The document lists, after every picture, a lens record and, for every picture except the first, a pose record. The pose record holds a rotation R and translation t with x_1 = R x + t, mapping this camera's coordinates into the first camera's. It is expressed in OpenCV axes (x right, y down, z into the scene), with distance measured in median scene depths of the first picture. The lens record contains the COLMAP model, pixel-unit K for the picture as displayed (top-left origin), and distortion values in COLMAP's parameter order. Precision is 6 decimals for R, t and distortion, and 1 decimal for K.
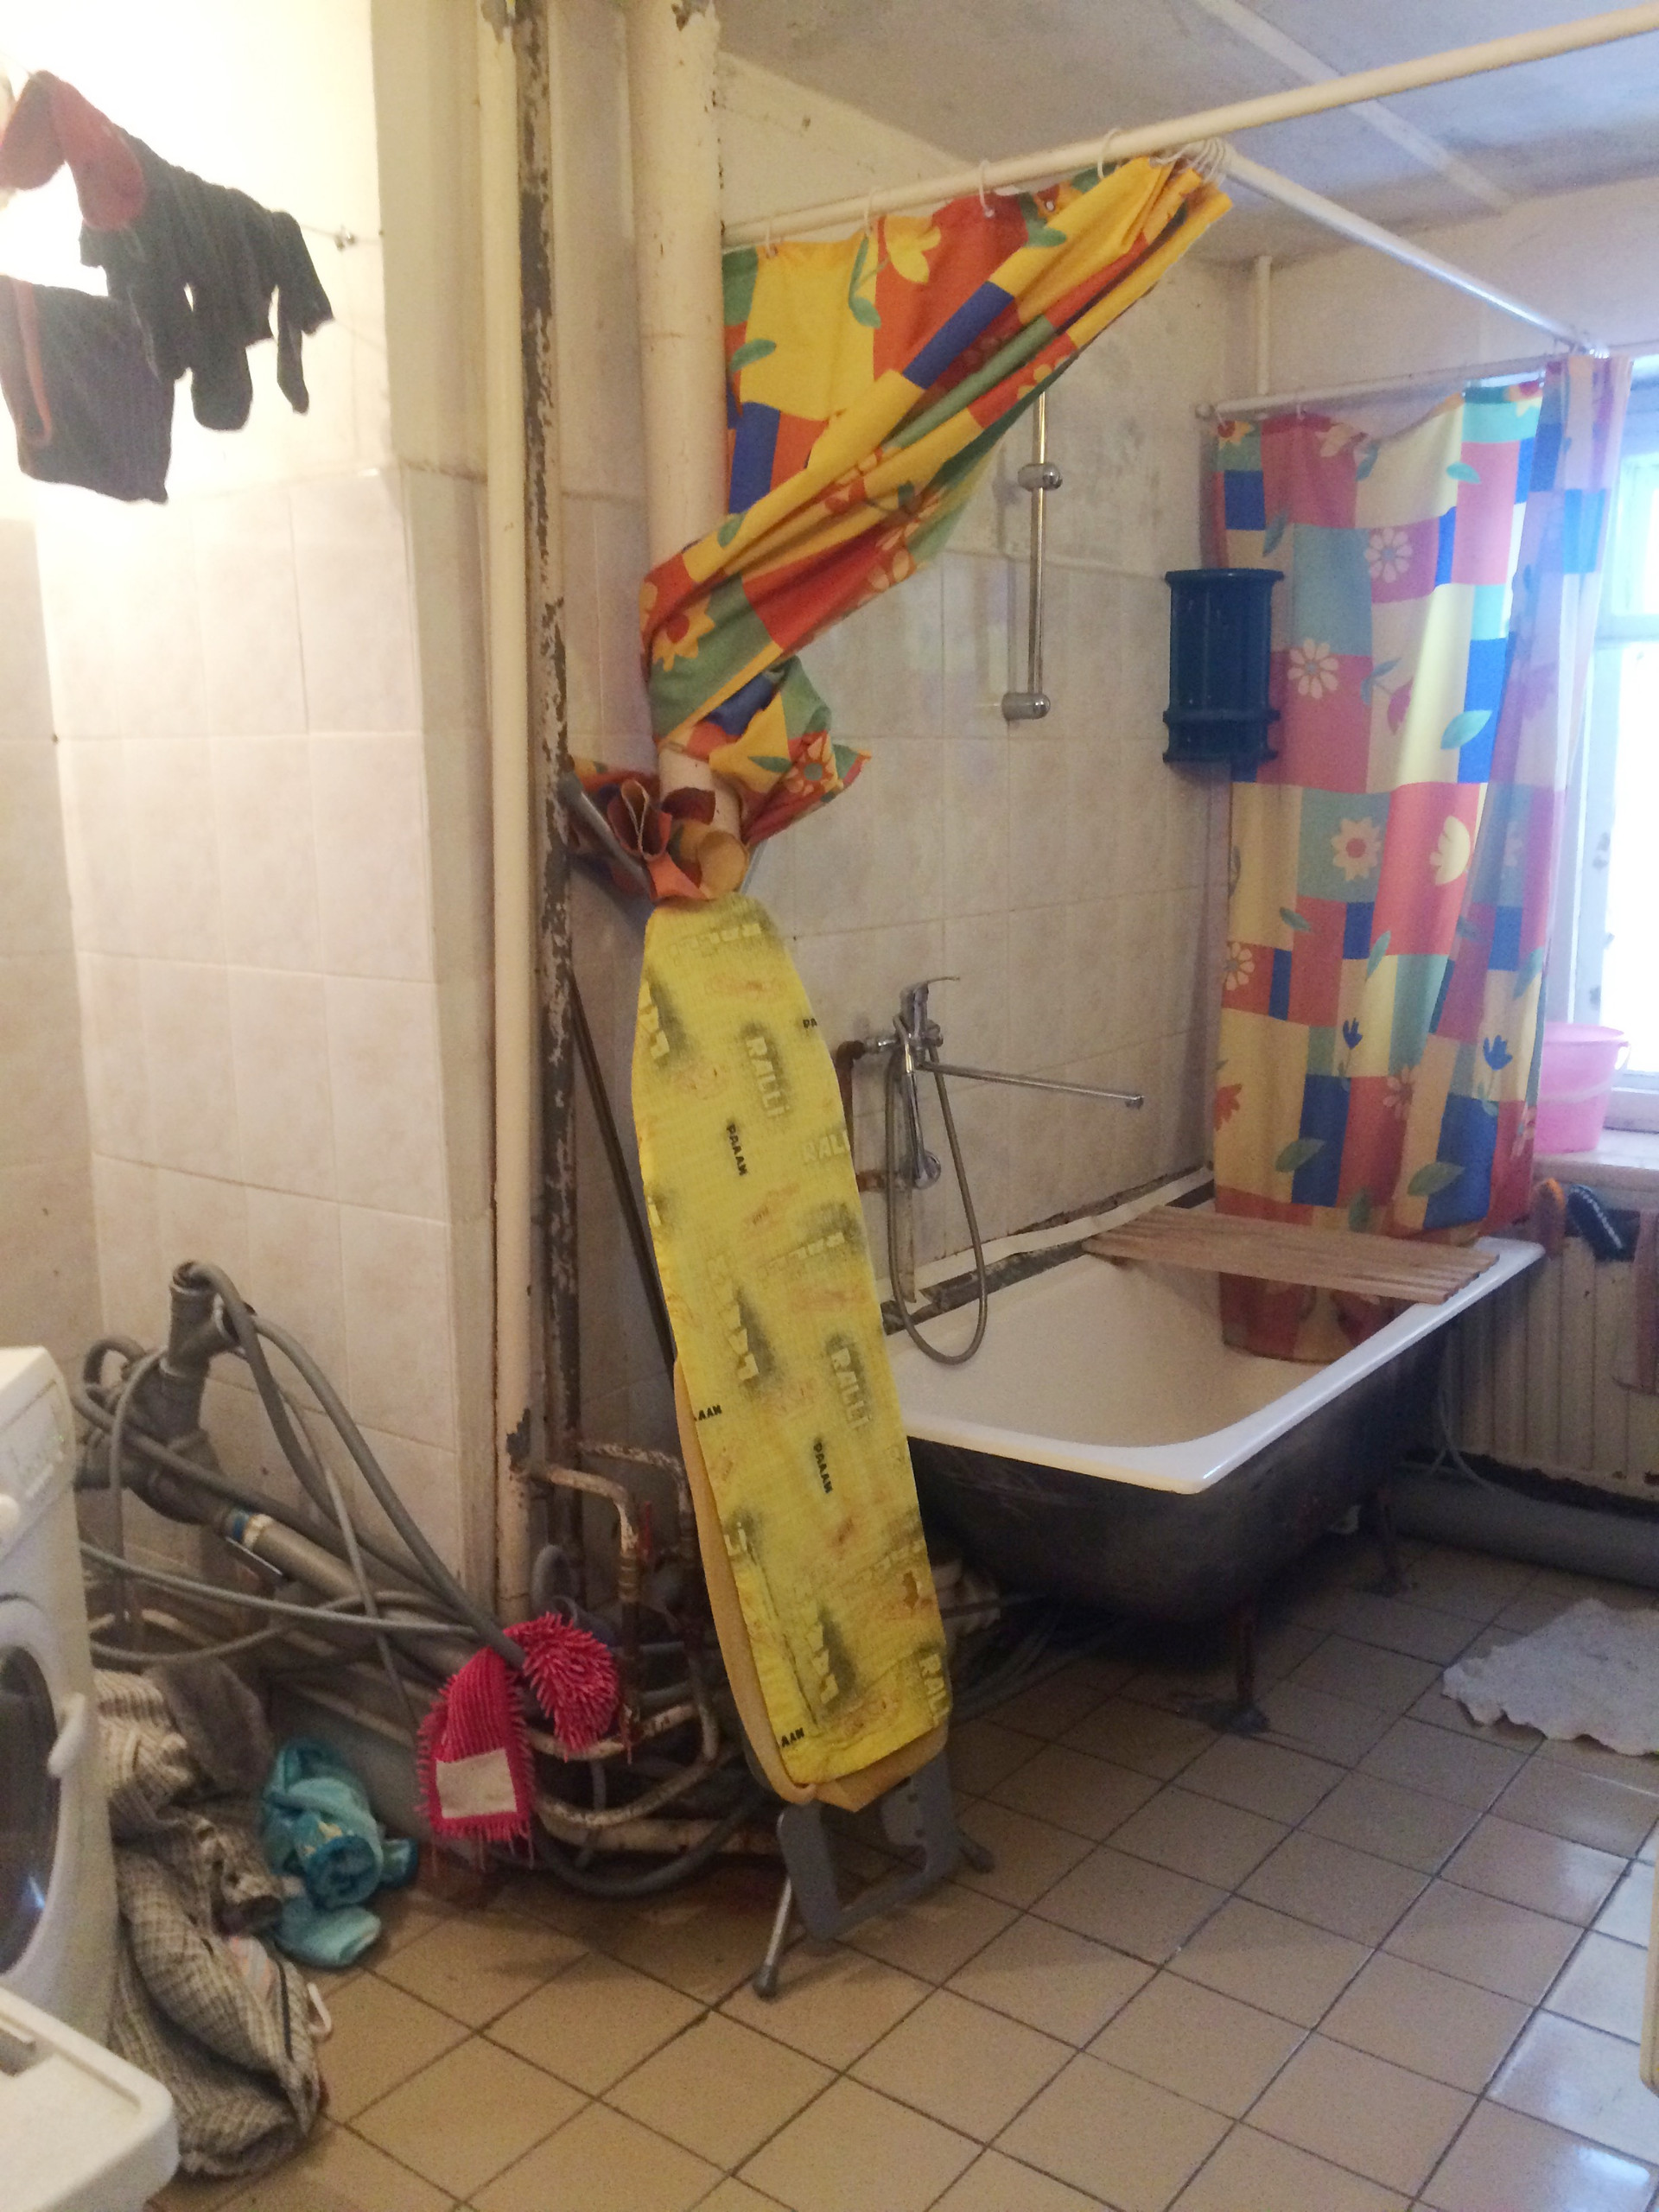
lens RADIAL K [[1948.8, 0, 829.5], [0, 1948.8, 1106.0], [0, 0, 1]] dist [0.045636, -0.003339]
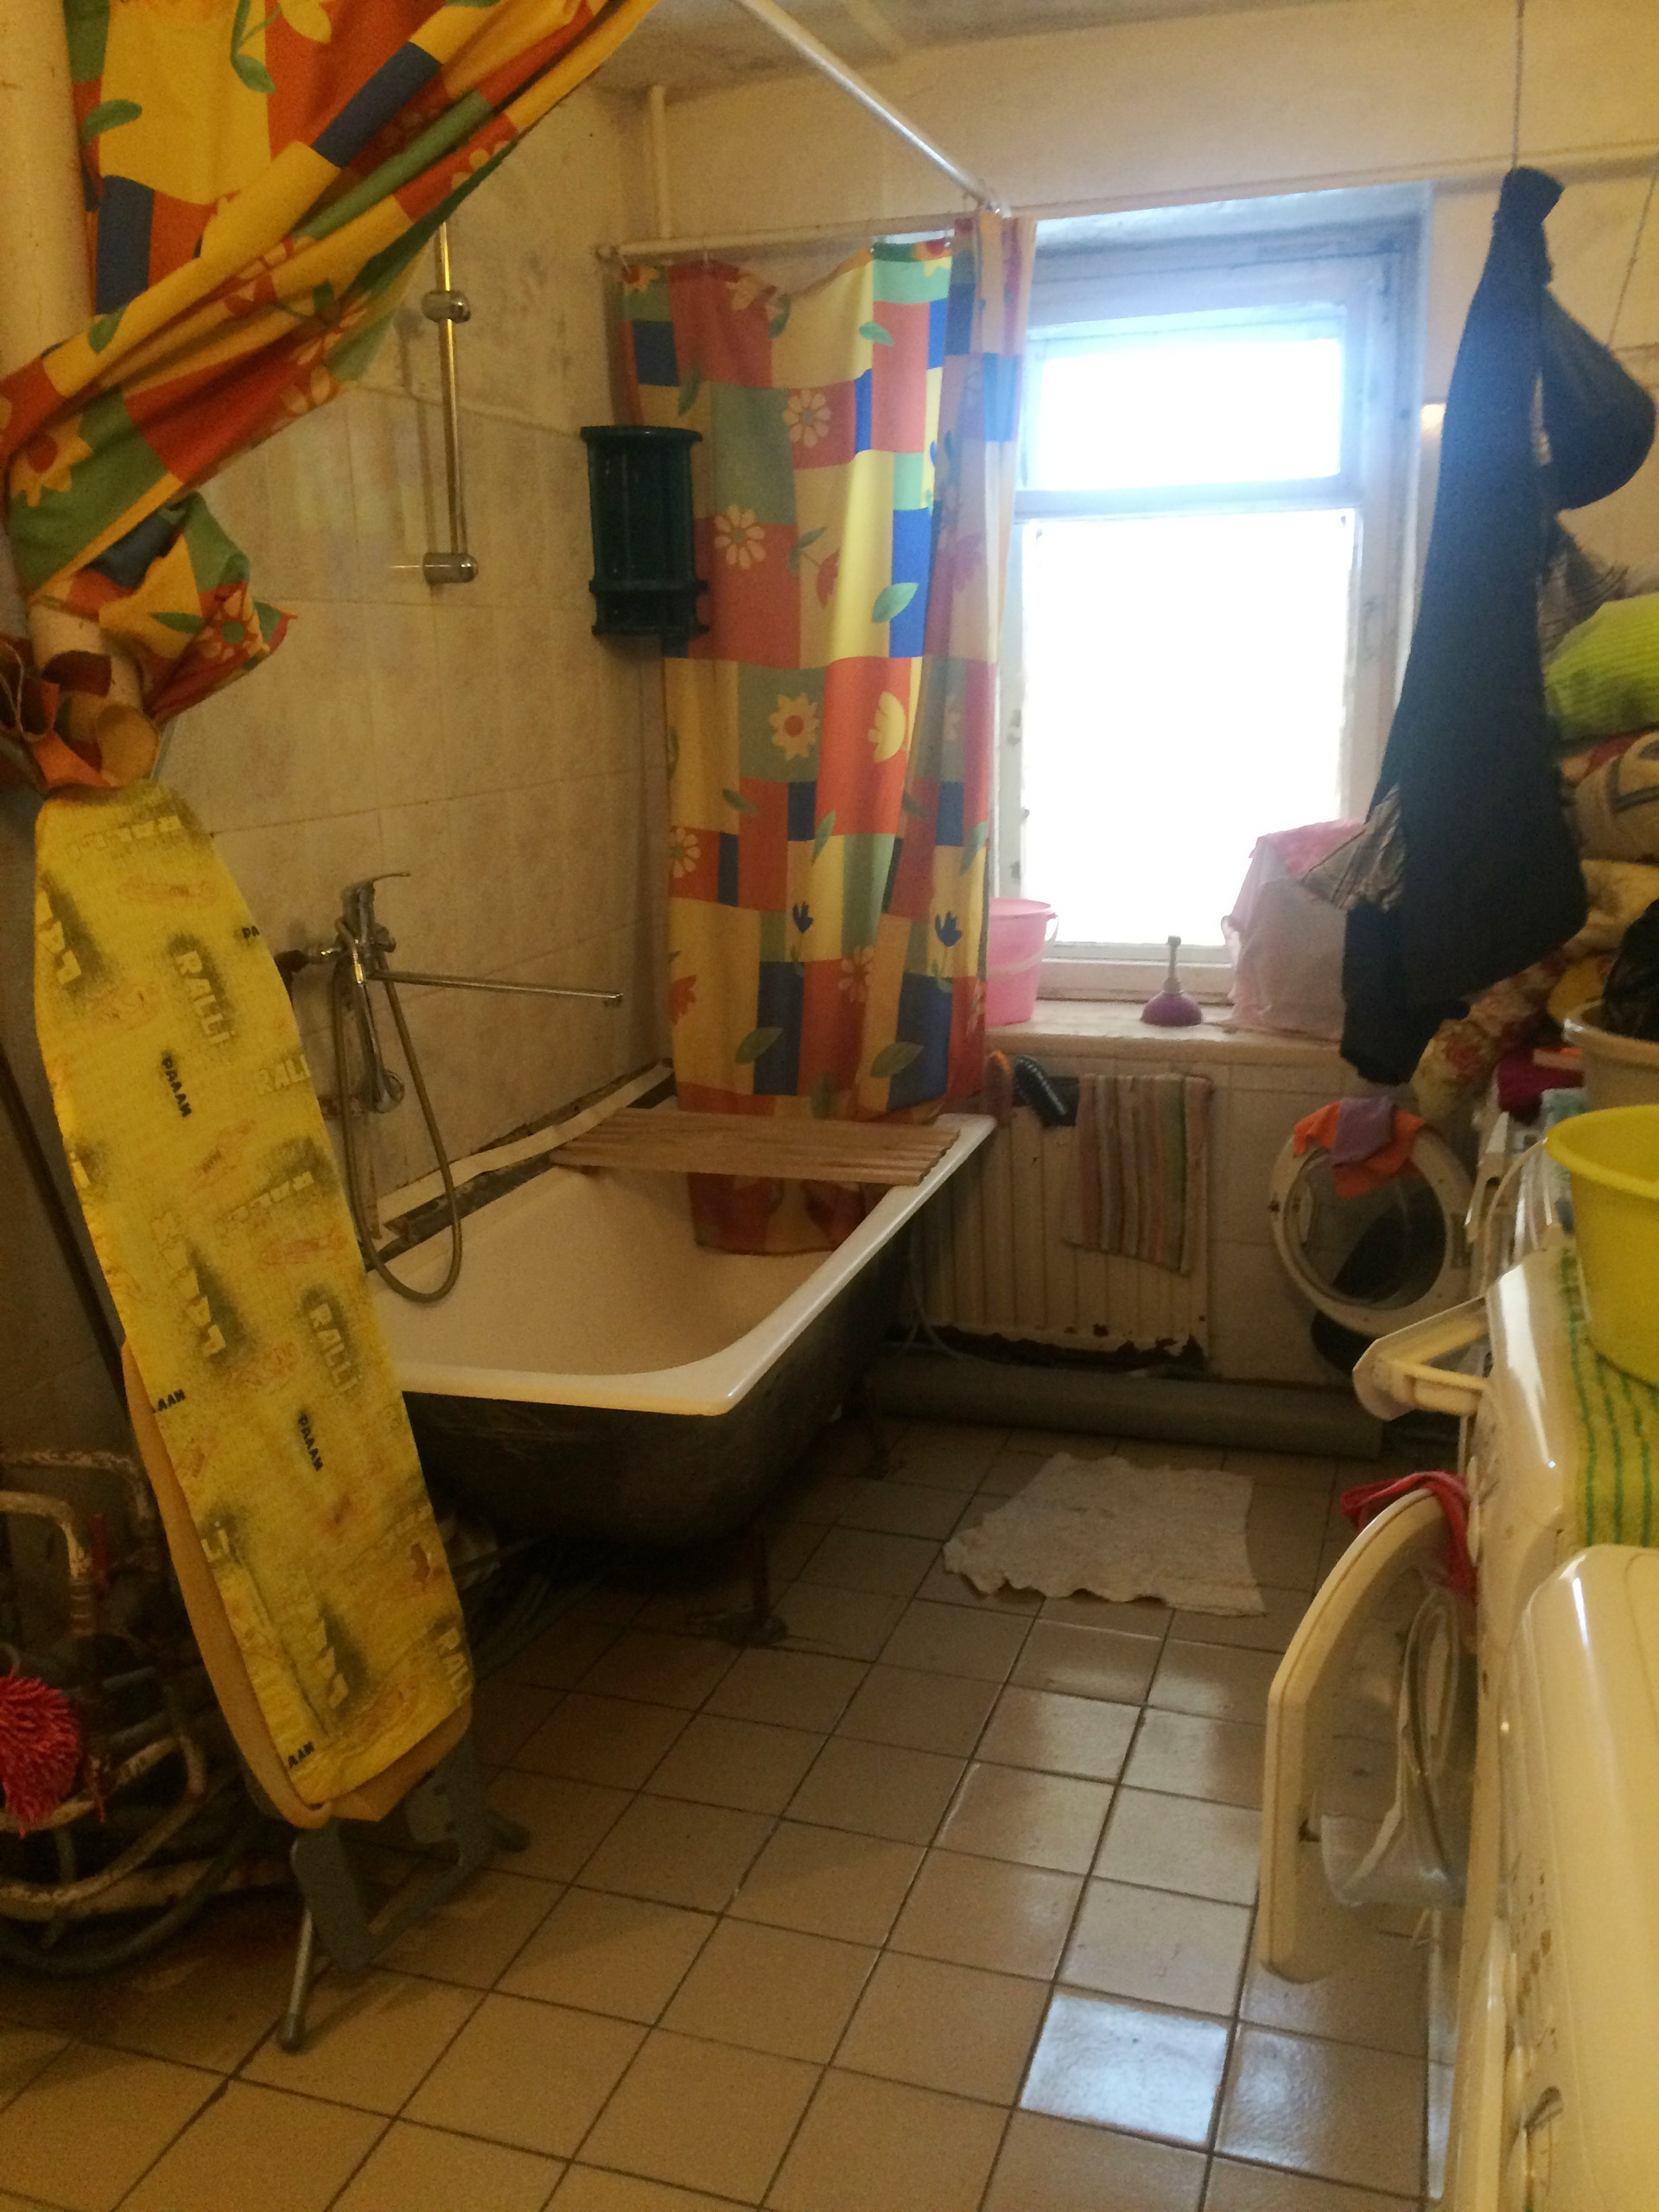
lens RADIAL K [[1910.6, 0, 827.1], [0, 1910.6, 1105.8], [0, 0, 1]] dist [0.082944, -0.117920]
pose [[0.946312, -0.079255, 0.313389, -0.035207], [0.062357, 0.996026, 0.063599, -0.003877], [-0.317184, -0.040642, 0.947493, 0.099577]]
